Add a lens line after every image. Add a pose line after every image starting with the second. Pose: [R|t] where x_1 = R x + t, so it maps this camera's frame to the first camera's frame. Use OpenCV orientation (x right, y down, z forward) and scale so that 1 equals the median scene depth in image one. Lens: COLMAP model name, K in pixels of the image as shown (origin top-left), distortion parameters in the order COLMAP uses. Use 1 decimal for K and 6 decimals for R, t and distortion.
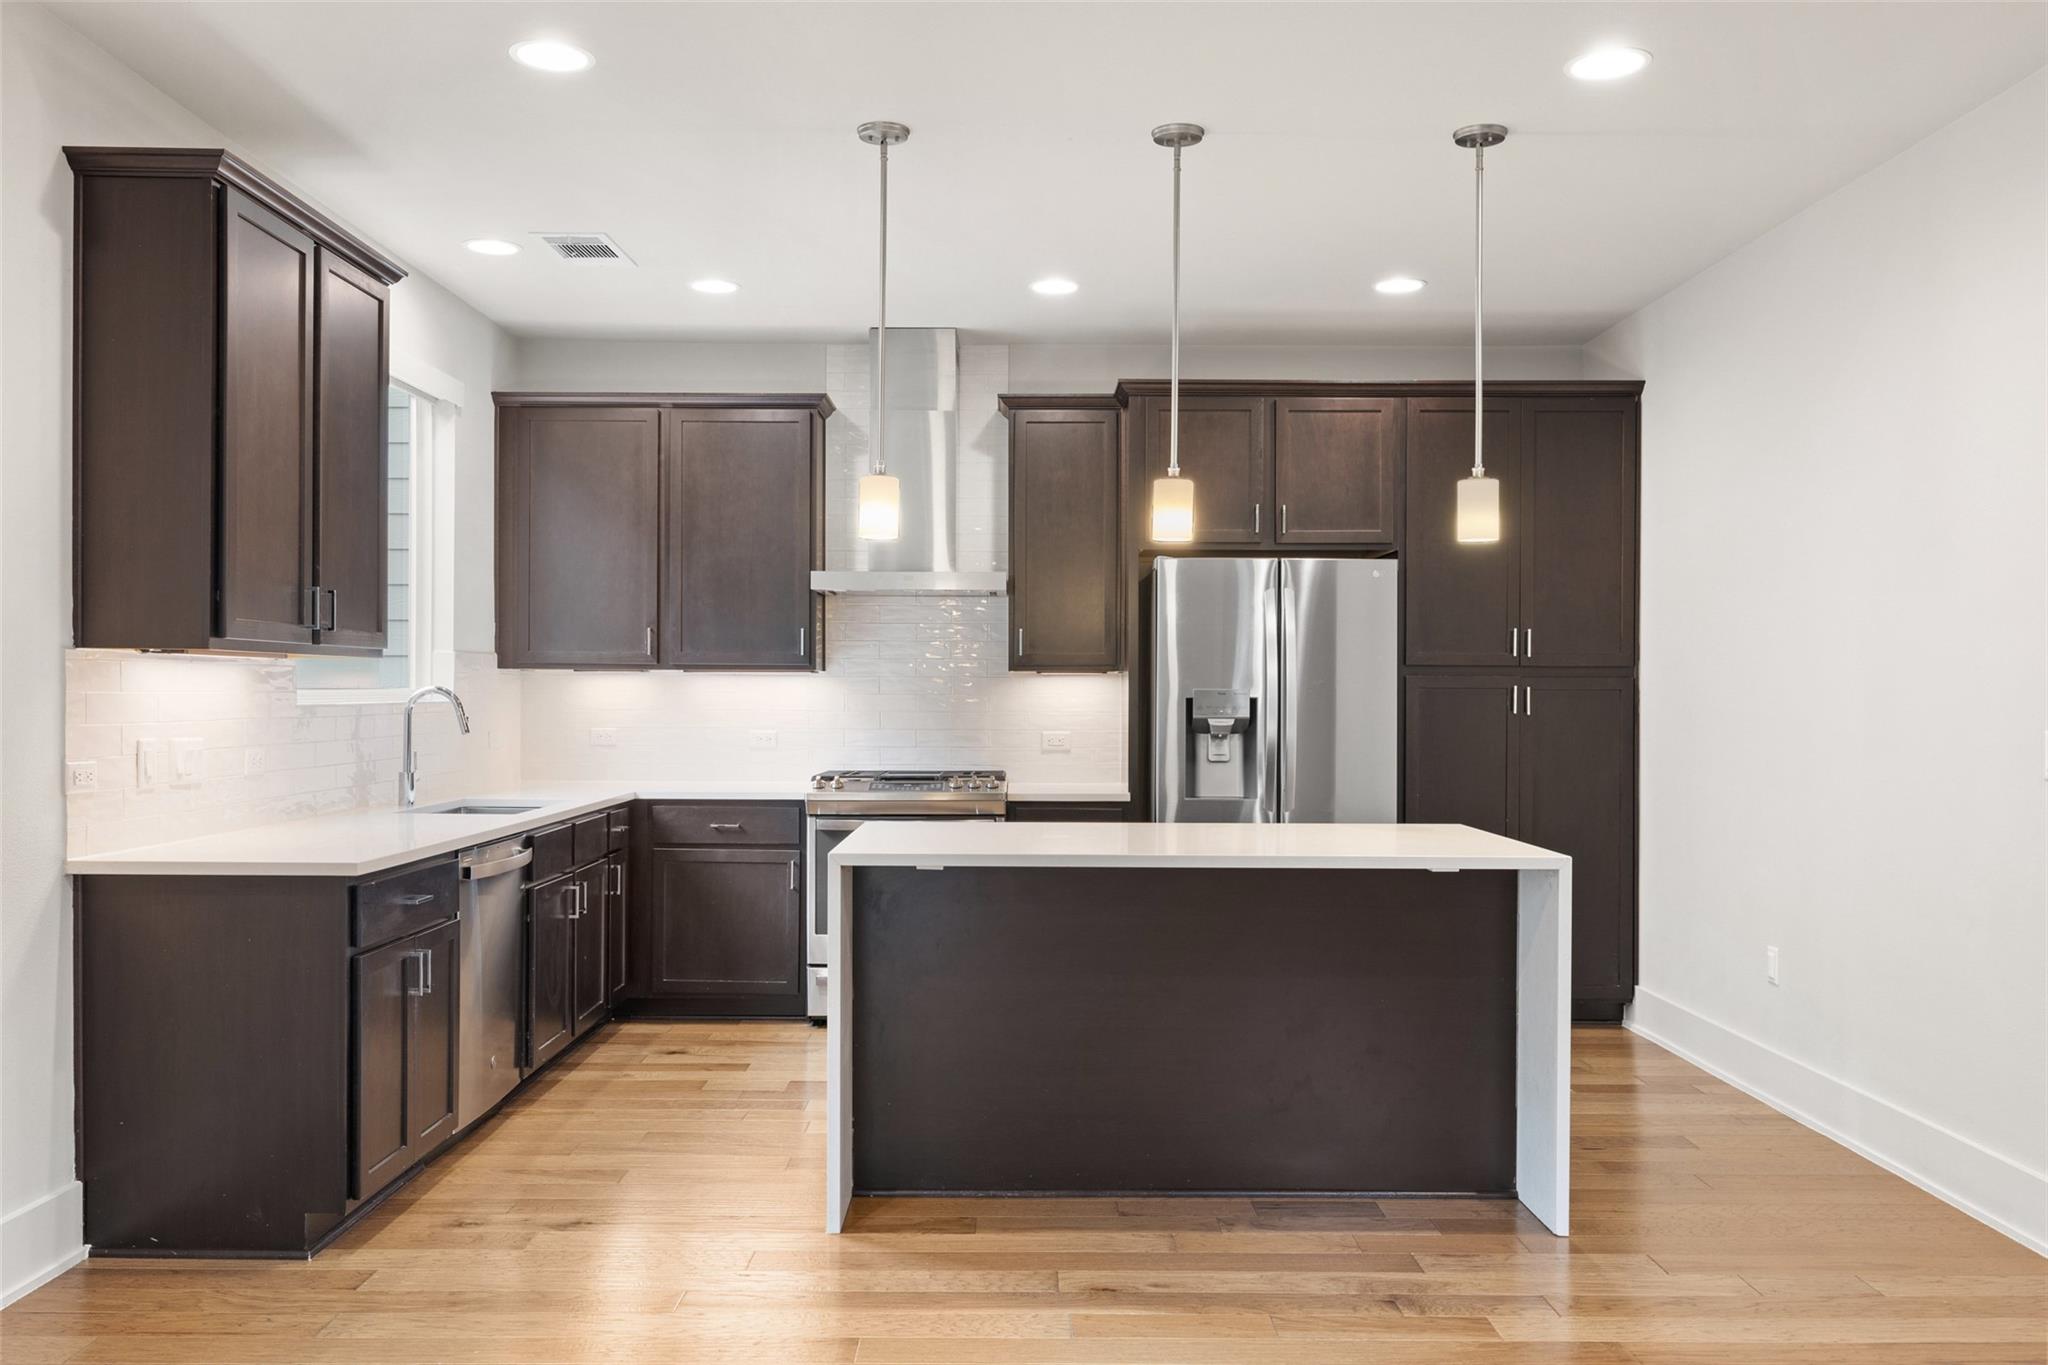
lens RADIAL K [[1623.7, 0, 1016.7], [0, 1623.7, 701.0], [0, 0, 1]] dist [-0.001422, 0.000073]
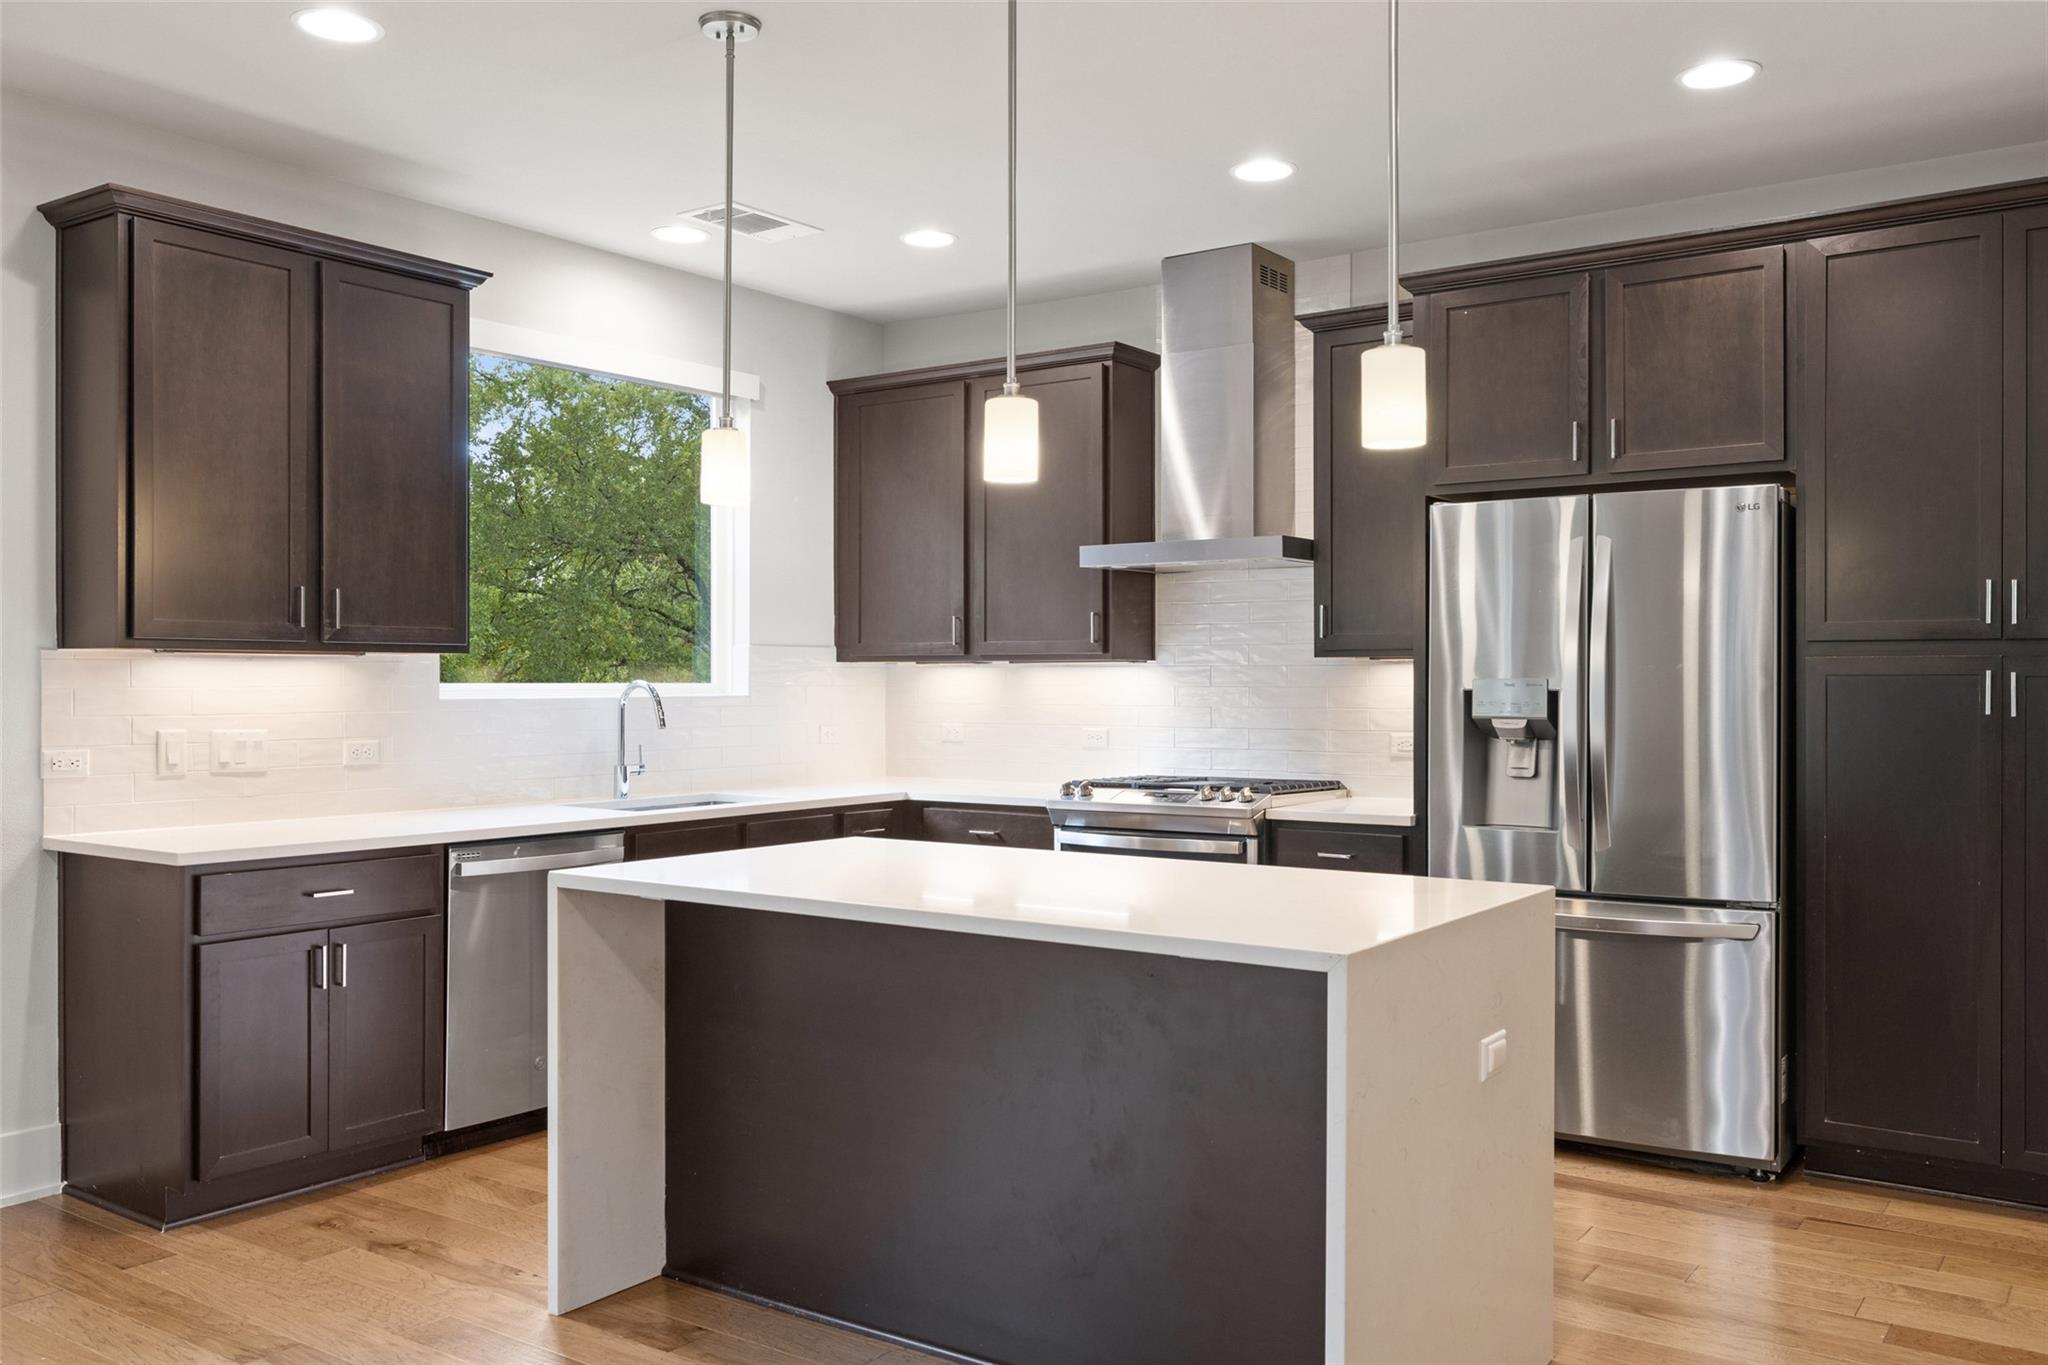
lens RADIAL K [[1648.9, 0, 1032.6], [0, 1648.9, 685.7], [0, 0, 1]] dist [0.001718, -0.001439]
pose [[0.820339, -0.003384, -0.571867, 0.374845], [0.000821, 0.999988, -0.004739, -0.000680], [0.571877, 0.003418, 0.820332, 0.267237]]
